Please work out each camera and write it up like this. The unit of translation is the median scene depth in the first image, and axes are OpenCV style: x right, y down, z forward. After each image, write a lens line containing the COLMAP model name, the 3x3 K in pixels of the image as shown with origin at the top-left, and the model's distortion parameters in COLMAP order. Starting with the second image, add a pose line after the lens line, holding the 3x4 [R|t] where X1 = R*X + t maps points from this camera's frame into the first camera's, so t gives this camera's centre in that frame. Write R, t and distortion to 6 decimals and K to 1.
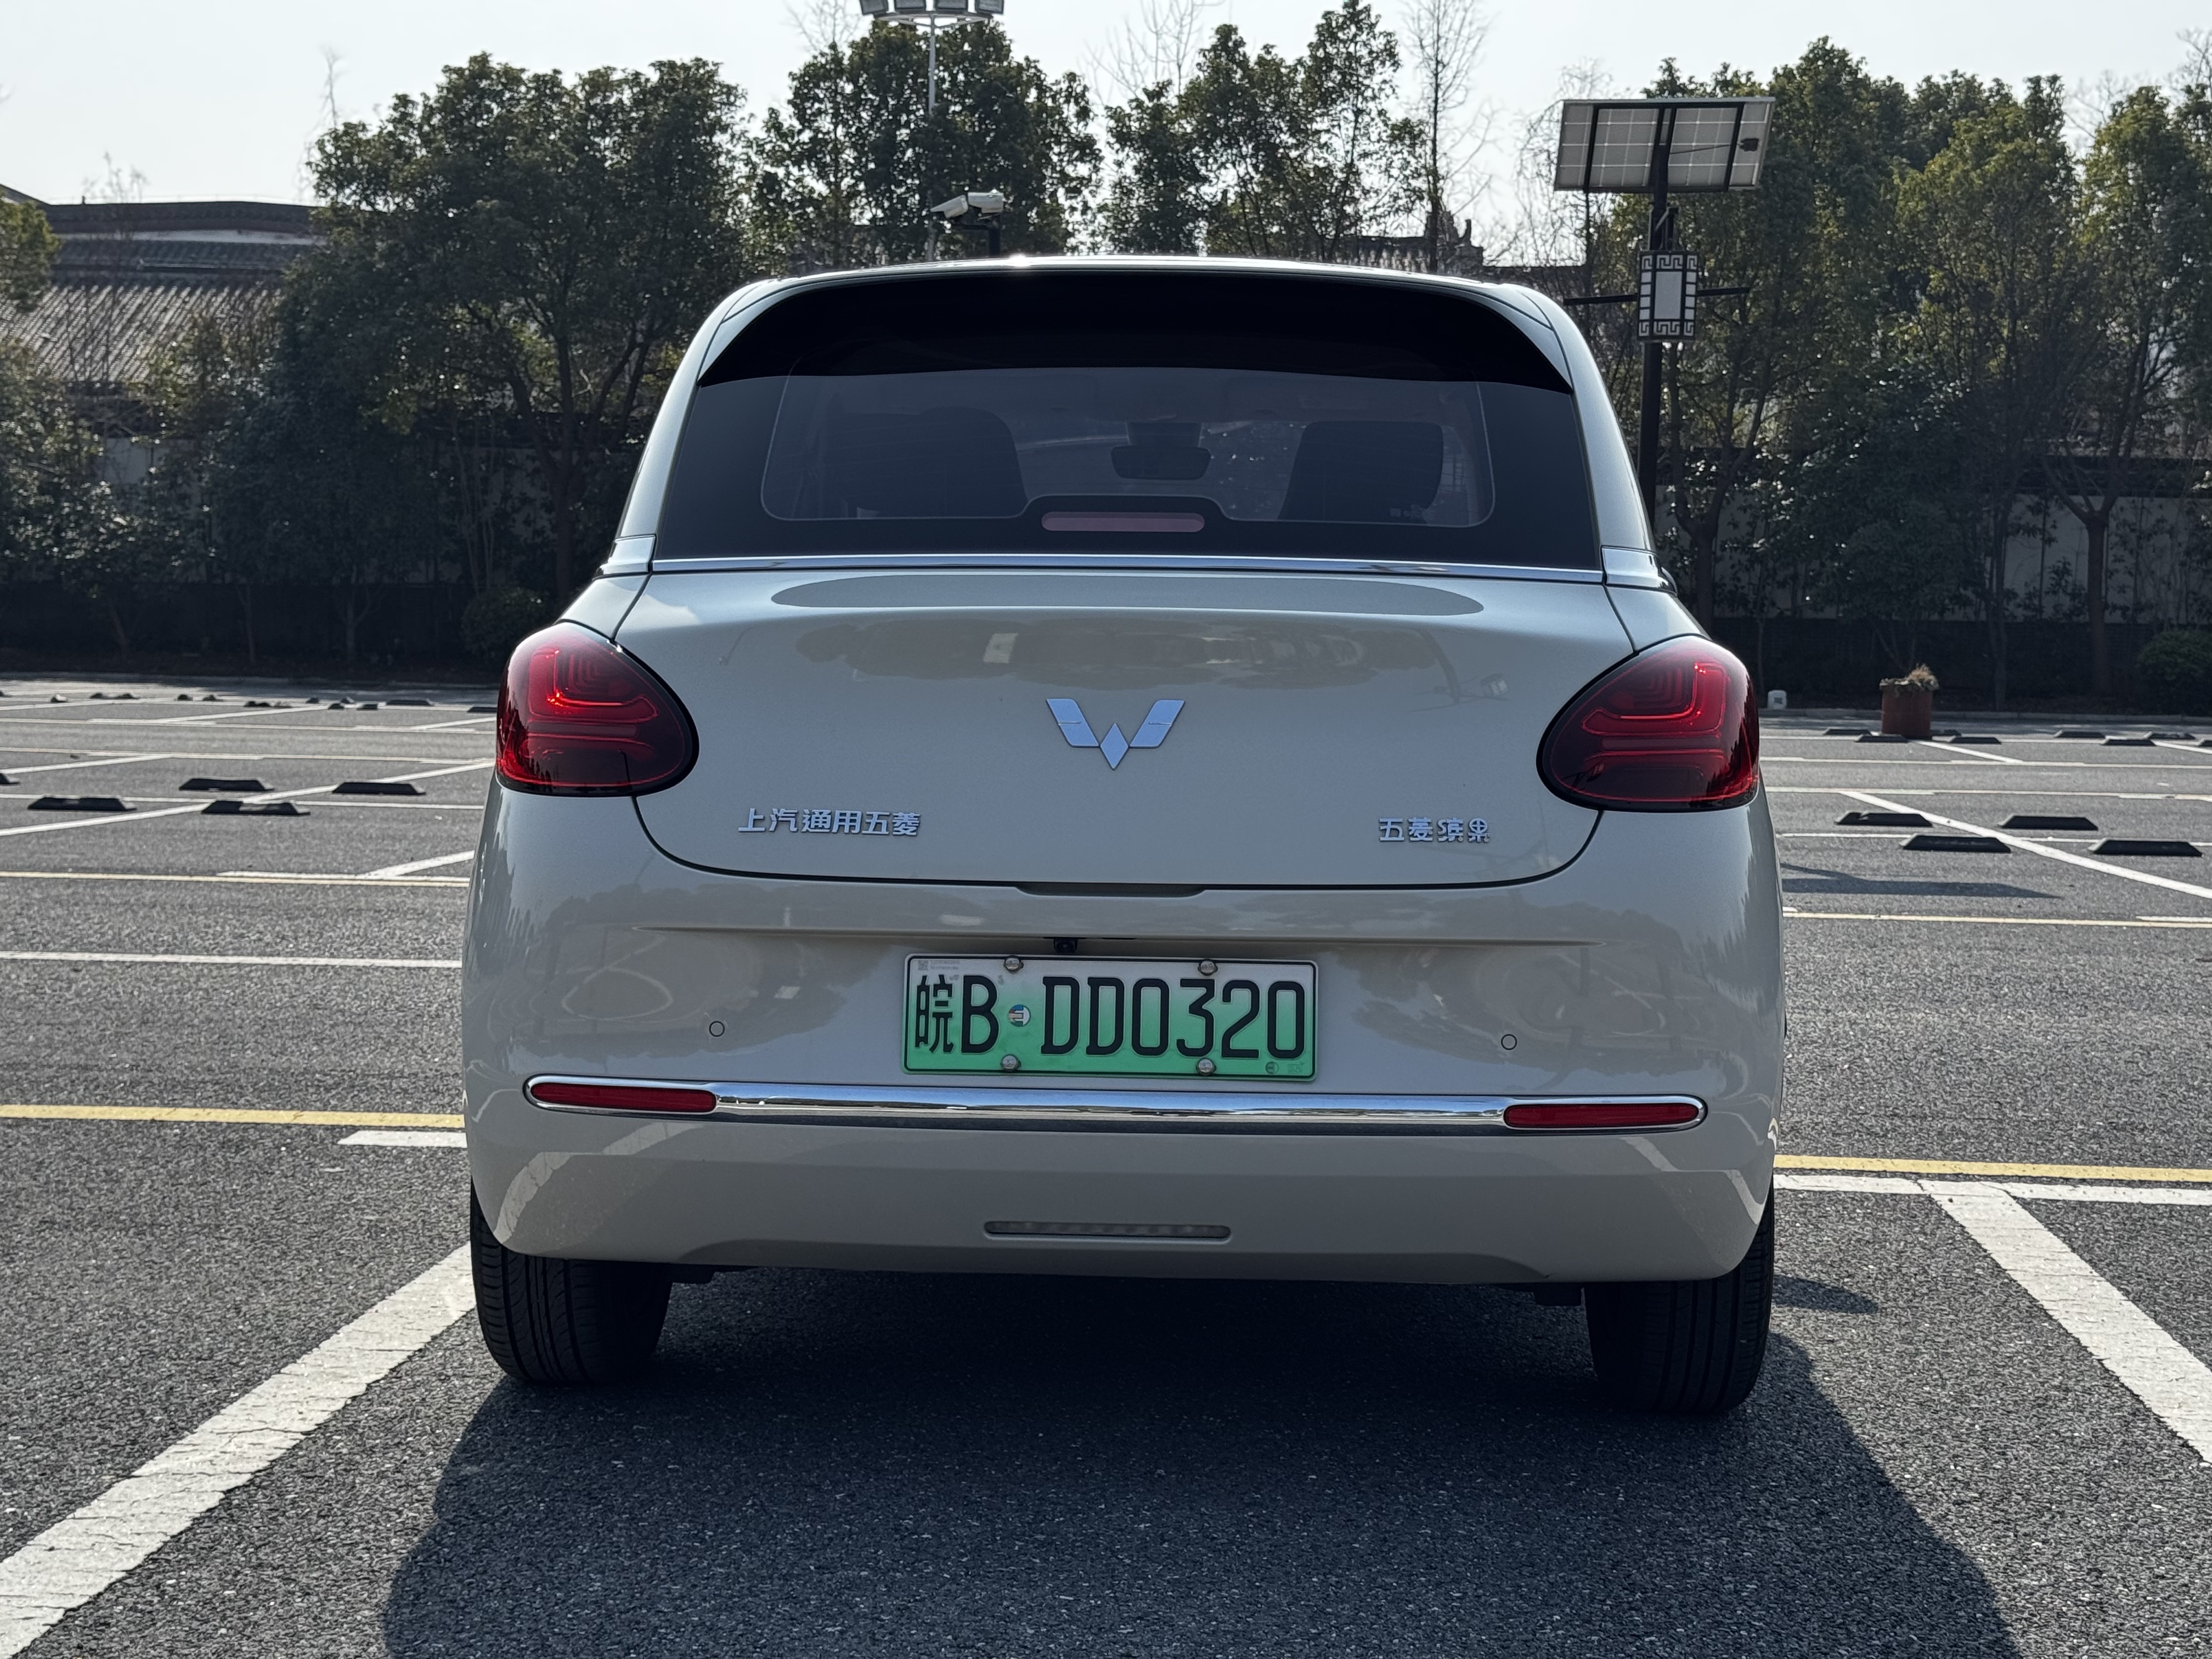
lens RADIAL K [[2977.4, 0, 1106.0], [0, 2977.4, 829.5], [0, 0, 1]] dist [0.092686, -0.007173]
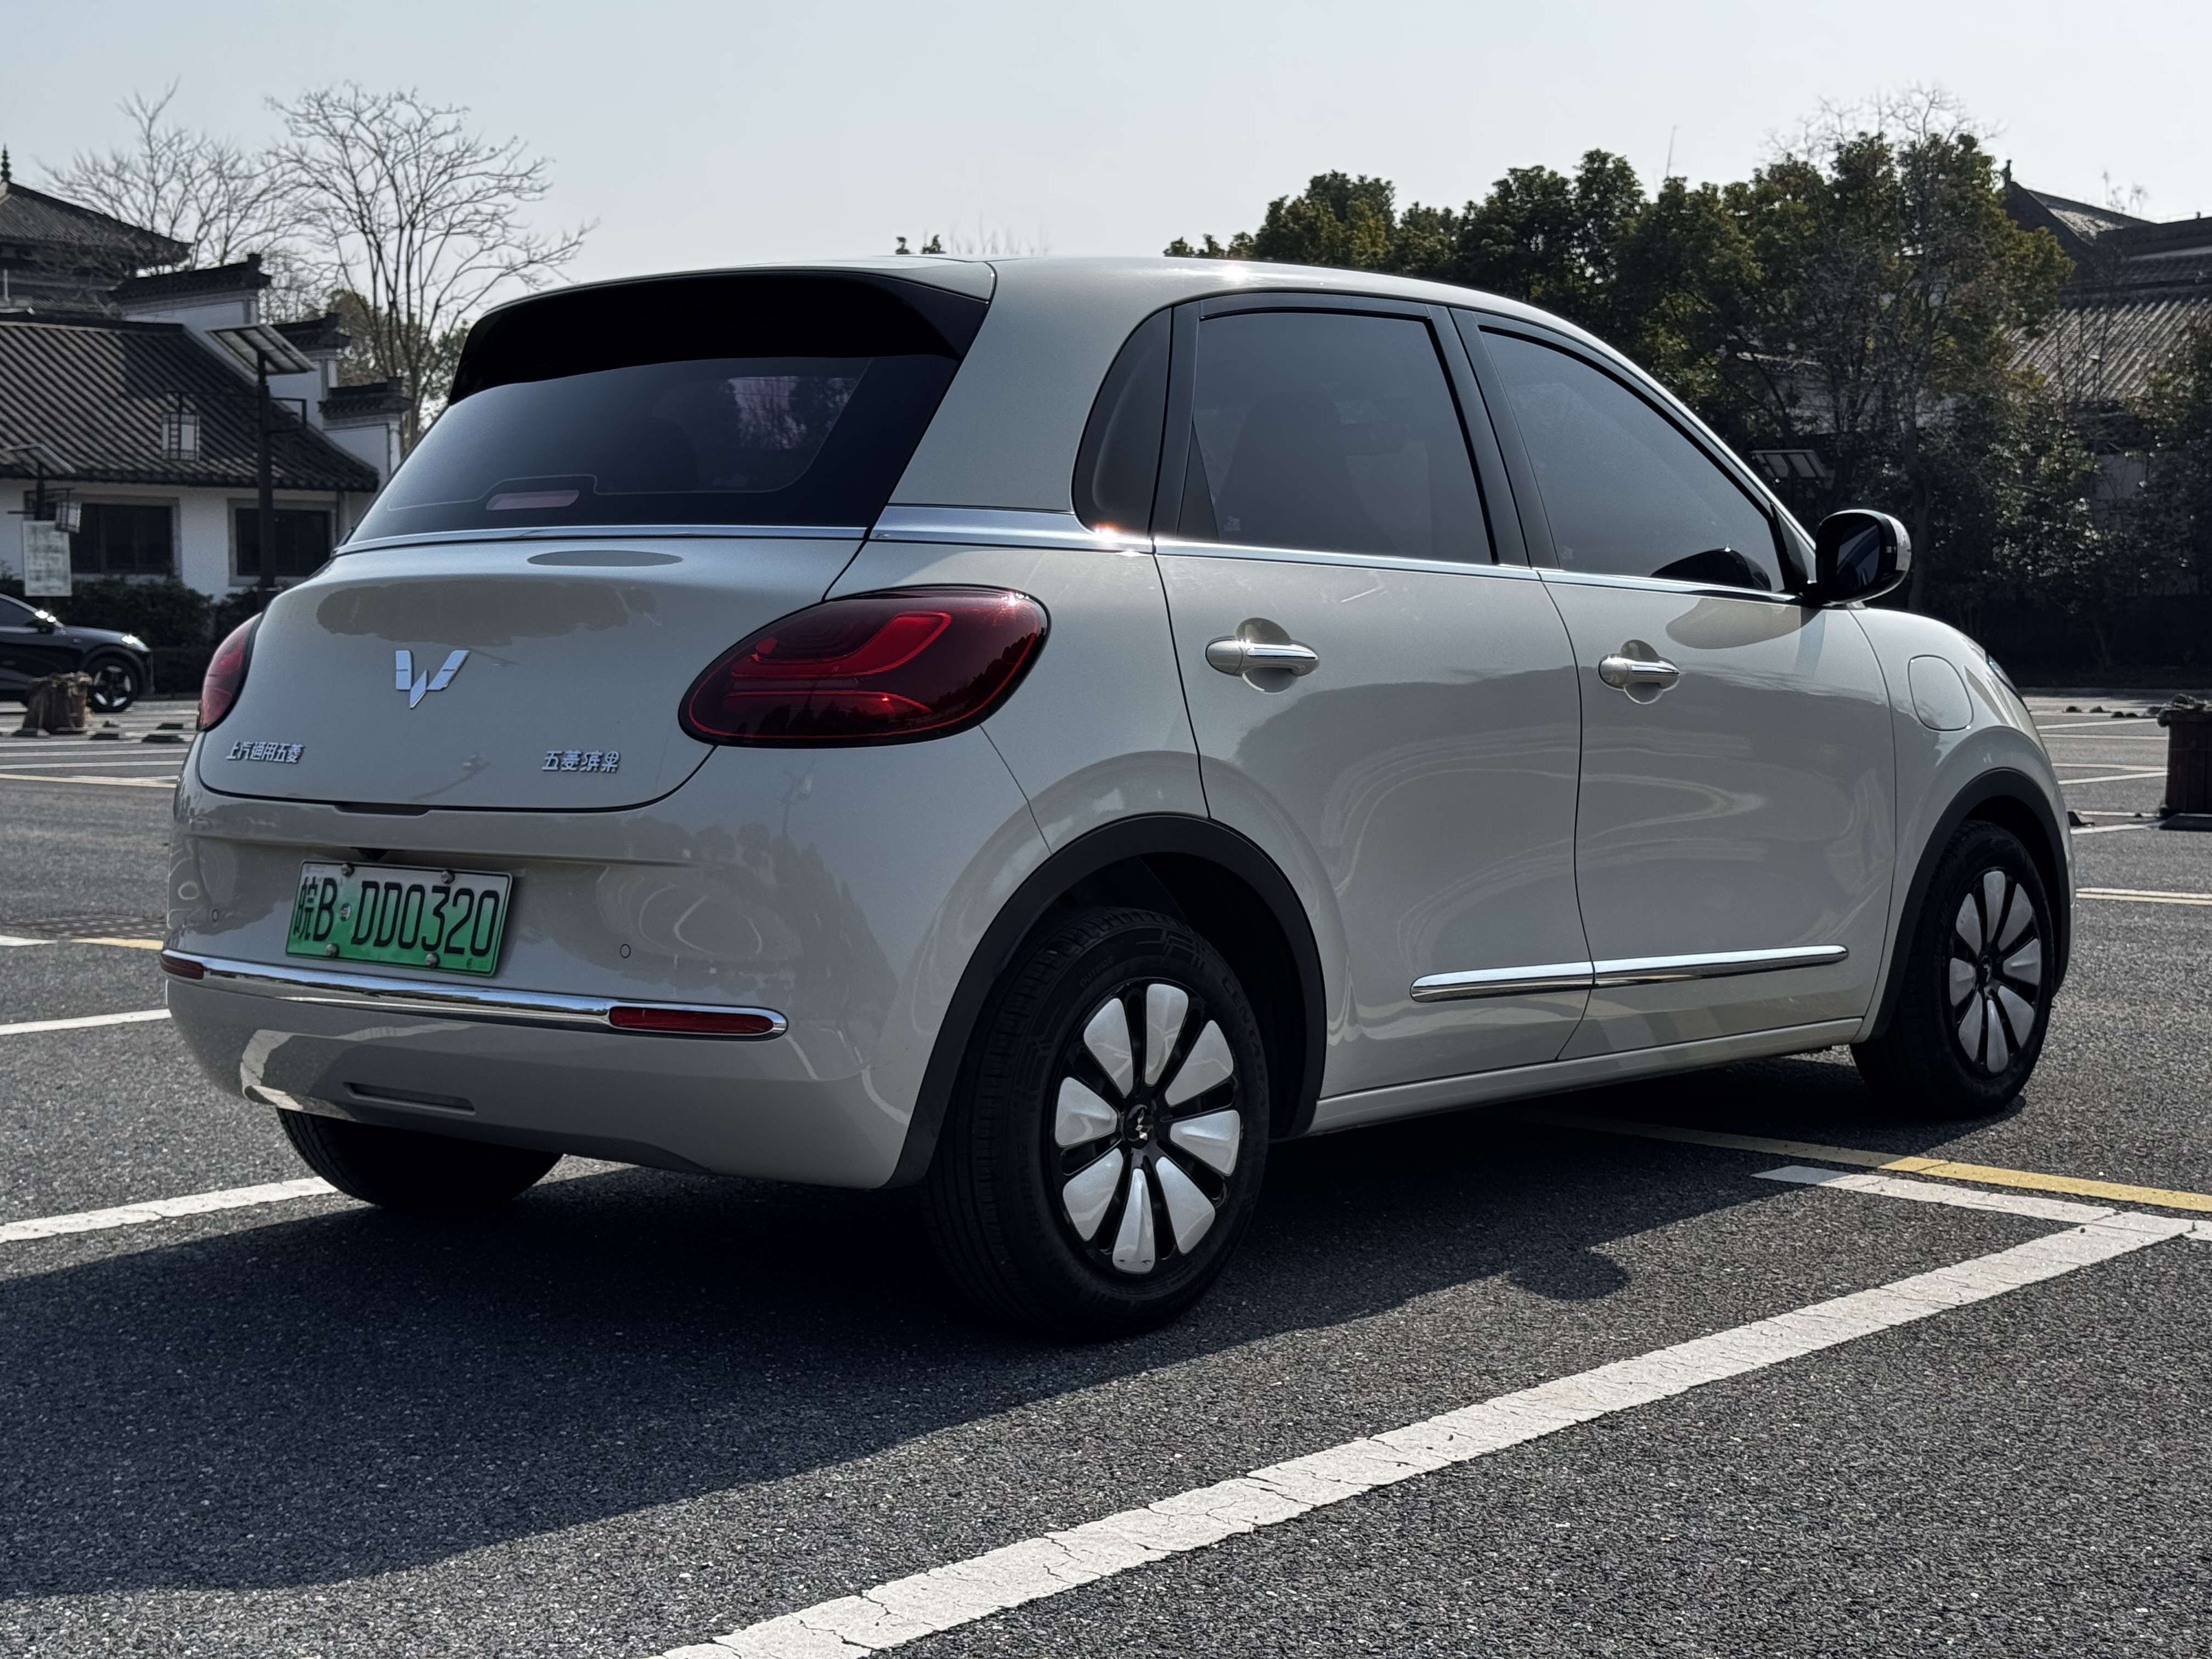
lens RADIAL K [[3018.1, 0, 1250.0], [0, 3018.1, 836.4], [0, 0, 1]] dist [0.101818, 0.036083]
pose [[0.799750, 0.021012, -0.599965, 0.937782], [-0.023634, 0.999715, 0.003509, 0.017447], [0.599868, 0.011373, 0.800018, 0.214444]]
